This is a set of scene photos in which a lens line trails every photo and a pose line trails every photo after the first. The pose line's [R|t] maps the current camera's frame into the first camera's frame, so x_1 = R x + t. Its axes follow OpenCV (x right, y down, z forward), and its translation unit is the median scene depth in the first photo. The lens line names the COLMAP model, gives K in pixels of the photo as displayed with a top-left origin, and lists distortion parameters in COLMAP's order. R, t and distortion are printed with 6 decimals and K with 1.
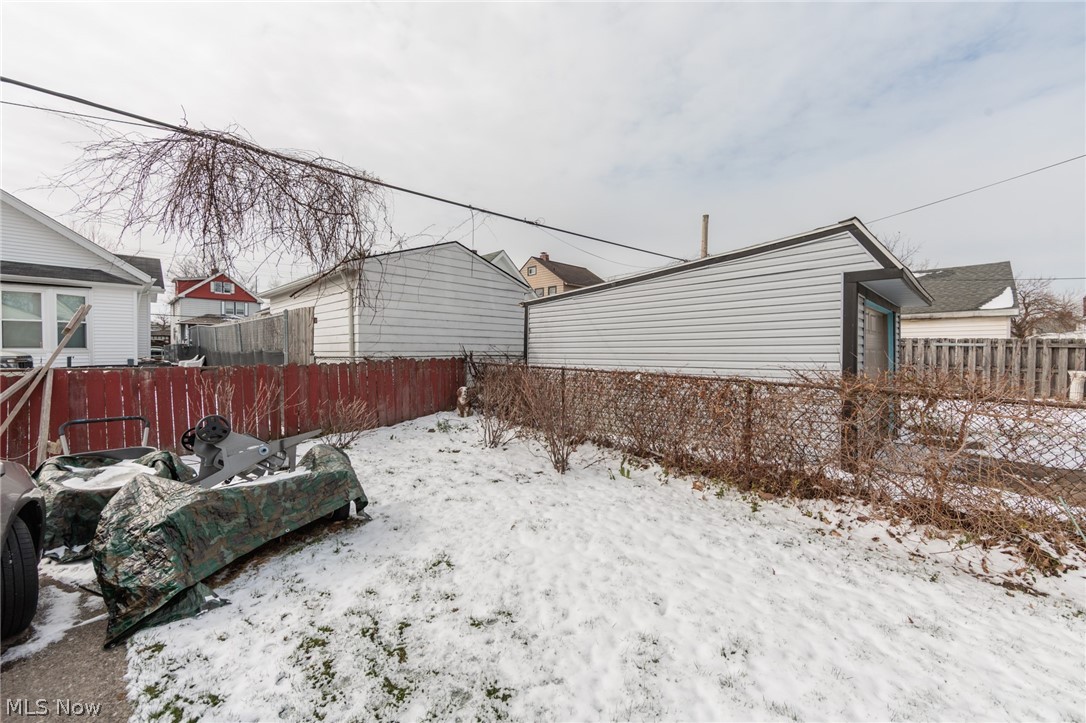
lens RADIAL K [[433.8, 0, 541.7], [0, 433.8, 356.0], [0, 0, 1]] dist [-0.002146, 0.000072]
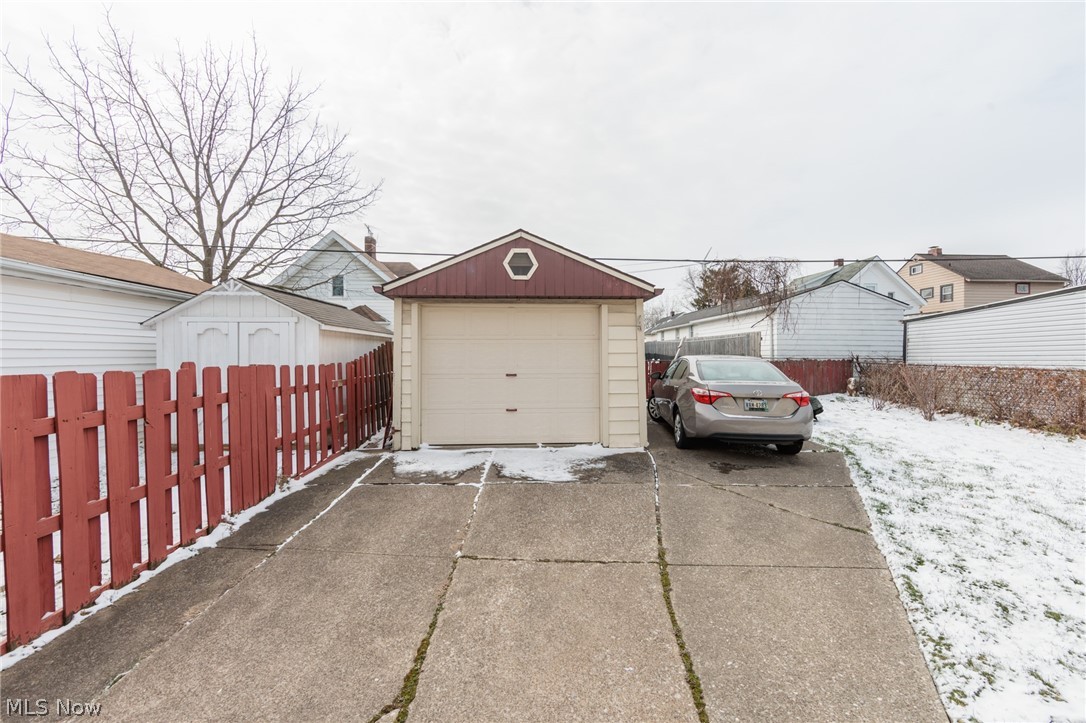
lens RADIAL K [[433.8, 0, 541.7], [0, 433.8, 356.0], [0, 0, 1]] dist [-0.002146, 0.000072]
pose [[0.738821, -0.000762, -0.673901, 0.042503], [-0.012804, 0.999803, -0.015168, 0.029111], [0.673780, 0.019835, 0.738666, -0.865463]]
